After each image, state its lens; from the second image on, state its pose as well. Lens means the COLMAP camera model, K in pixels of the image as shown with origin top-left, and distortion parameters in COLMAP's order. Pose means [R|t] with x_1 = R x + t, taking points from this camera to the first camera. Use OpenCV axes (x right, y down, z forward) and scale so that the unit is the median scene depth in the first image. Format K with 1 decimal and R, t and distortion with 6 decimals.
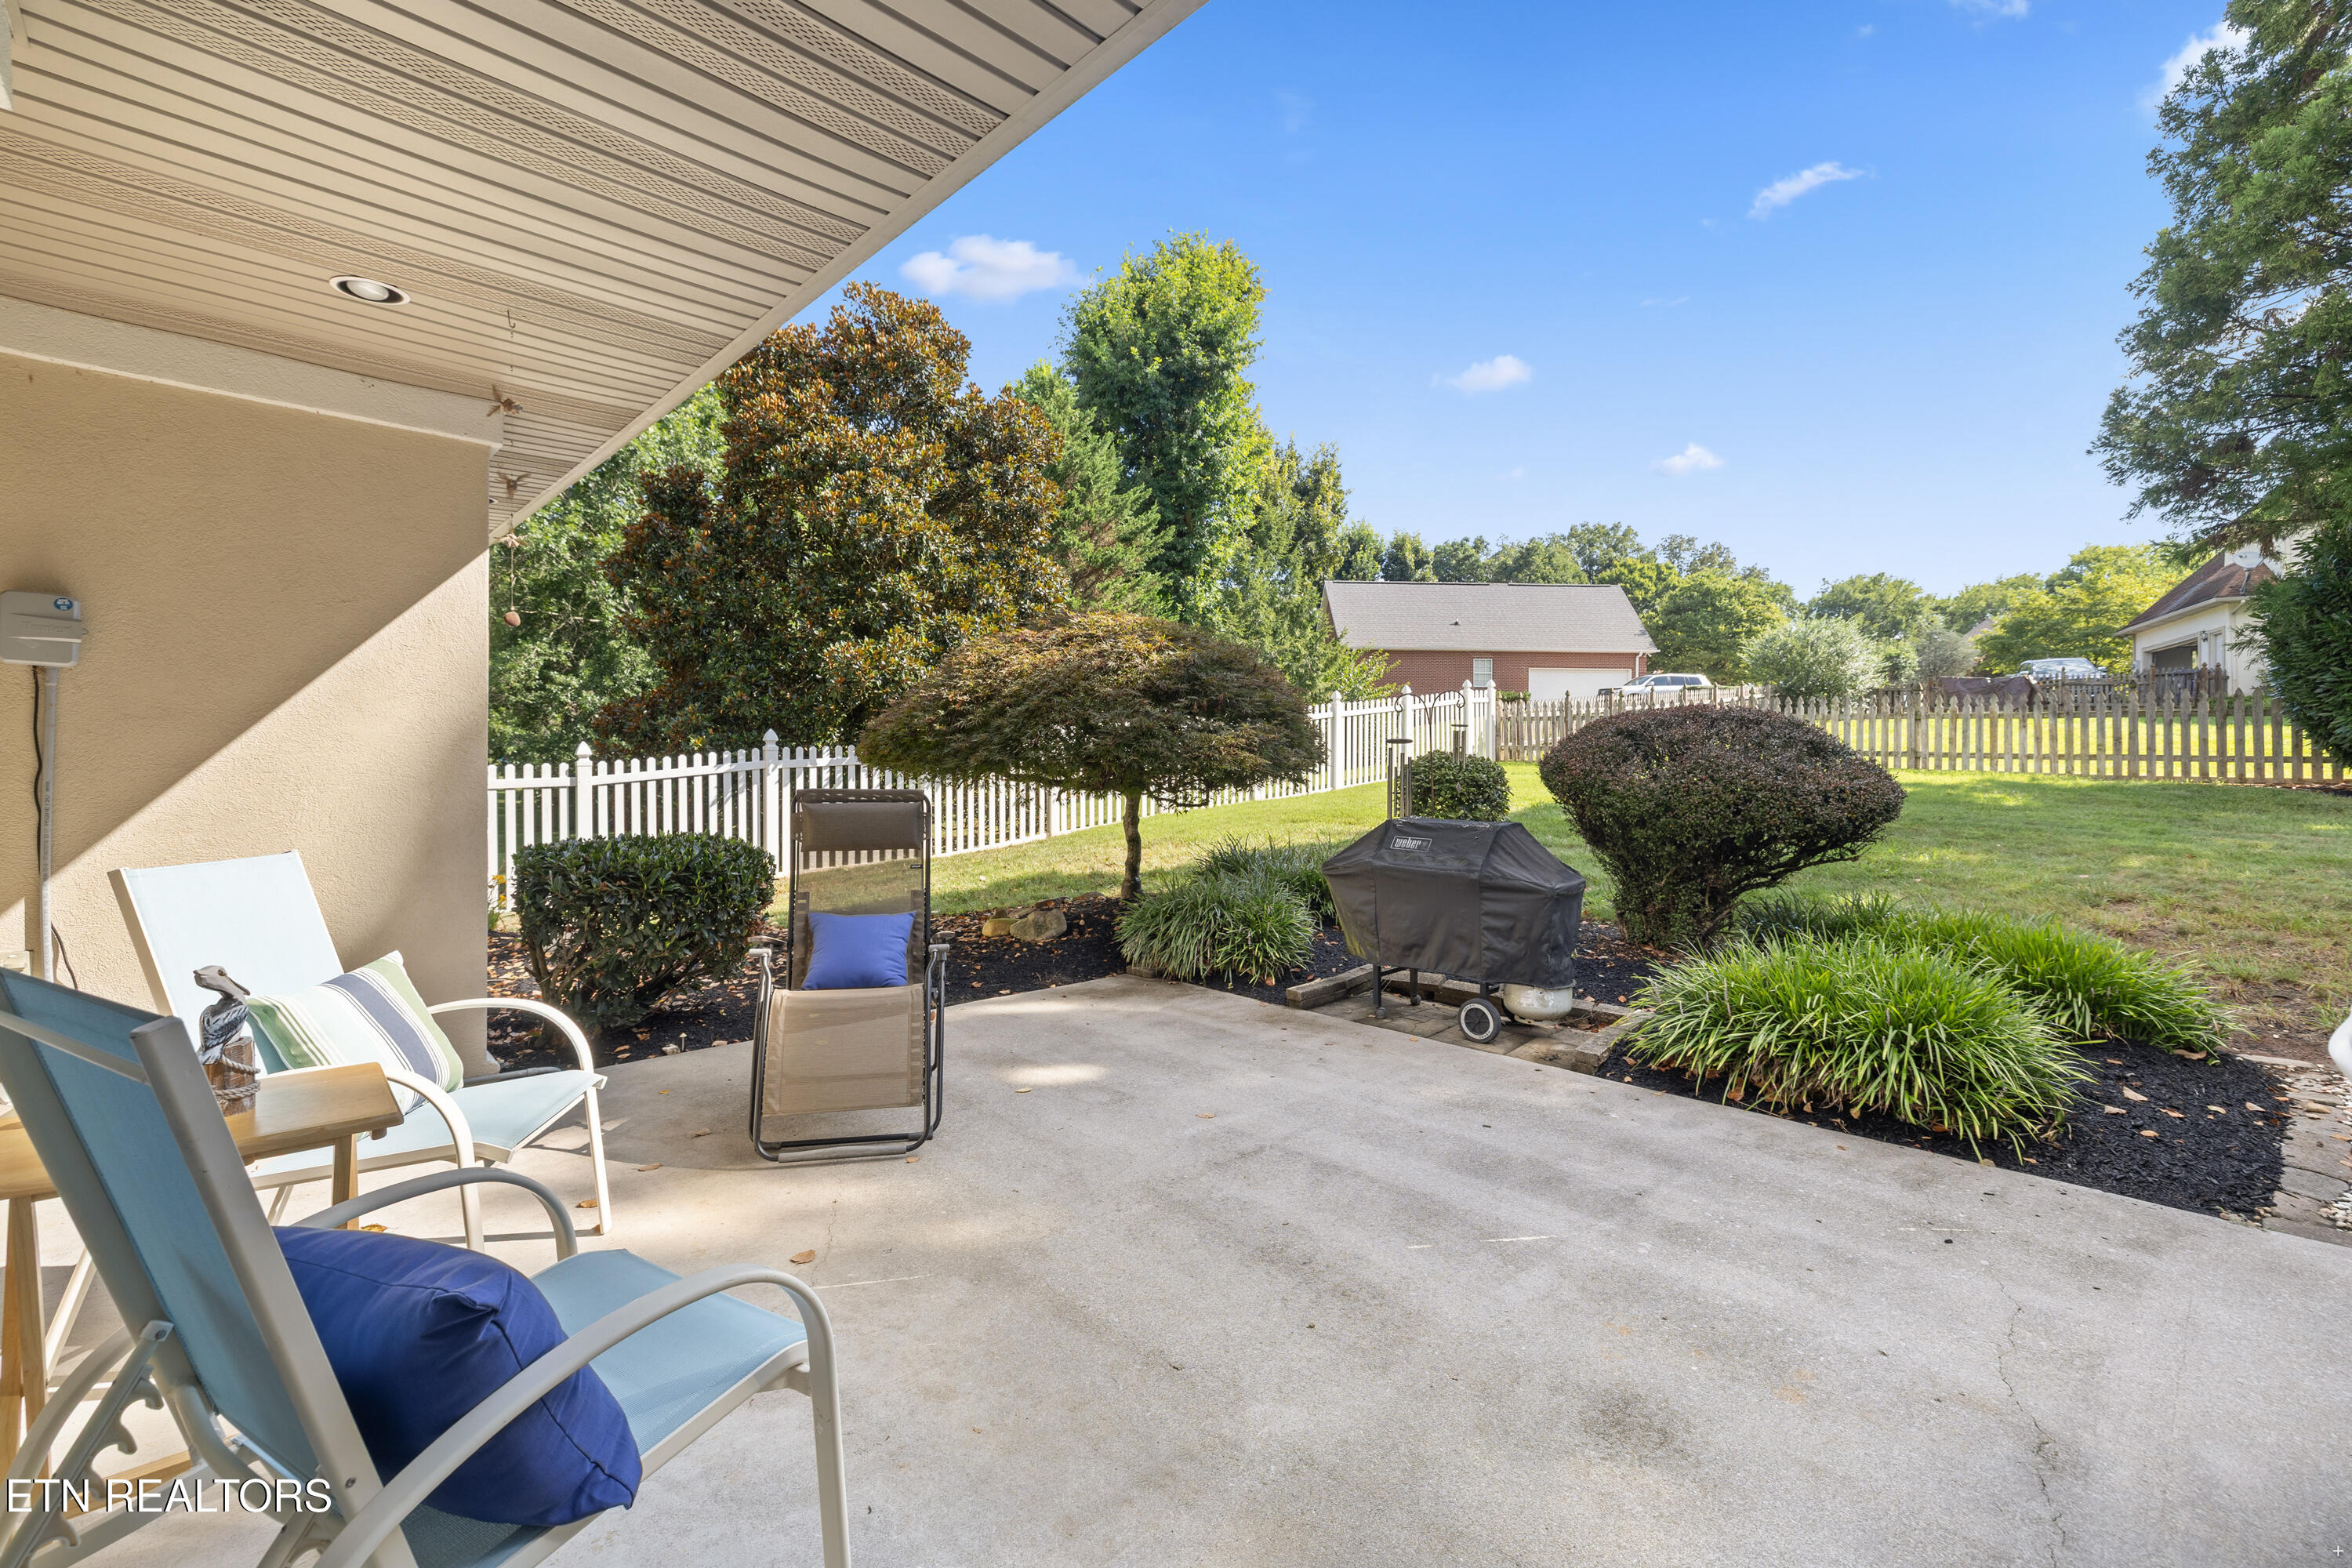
lens RADIAL K [[1026.9, 0, 1171.0], [0, 1026.9, 781.9], [0, 0, 1]] dist [0.009642, 0.000514]
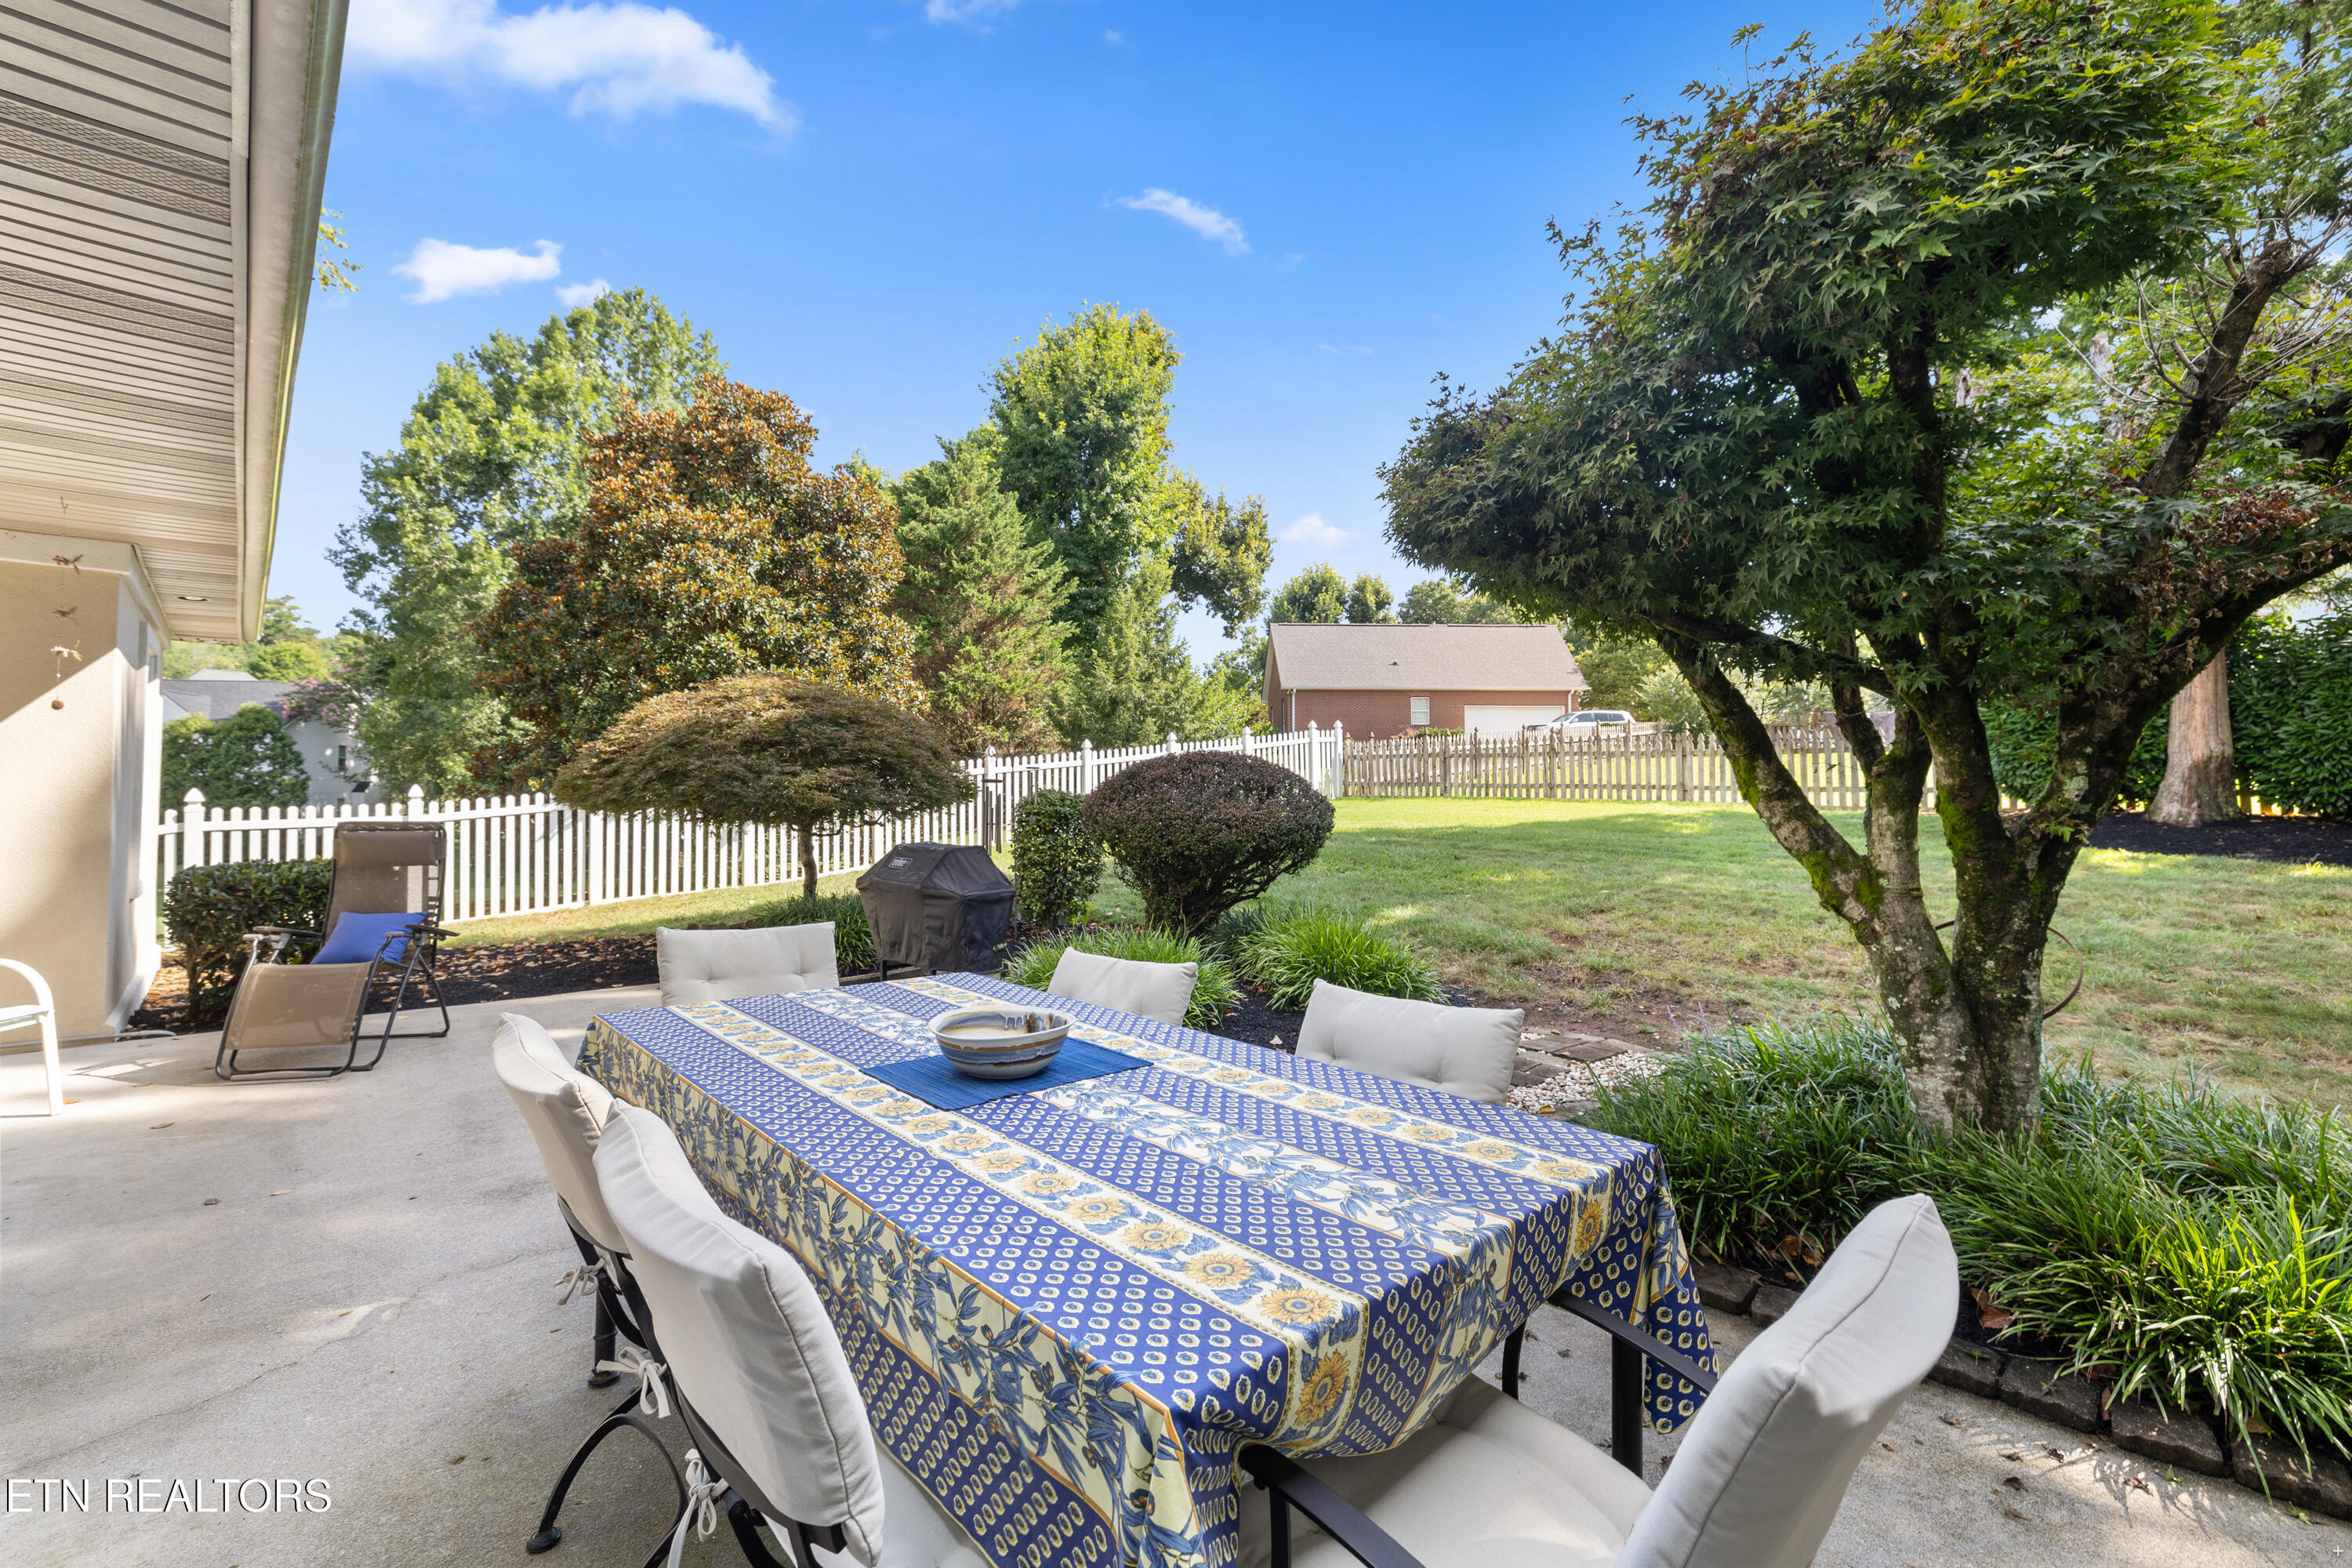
lens RADIAL K [[1026.9, 0, 1181.4], [0, 1026.9, 785.9], [0, 0, 1]] dist [0.009642, 0.000514]
pose [[0.999756, -0.006135, -0.021199, 0.132154], [0.005457, 0.999477, -0.031887, 0.001635], [0.021383, 0.031764, 0.999267, -0.057582]]
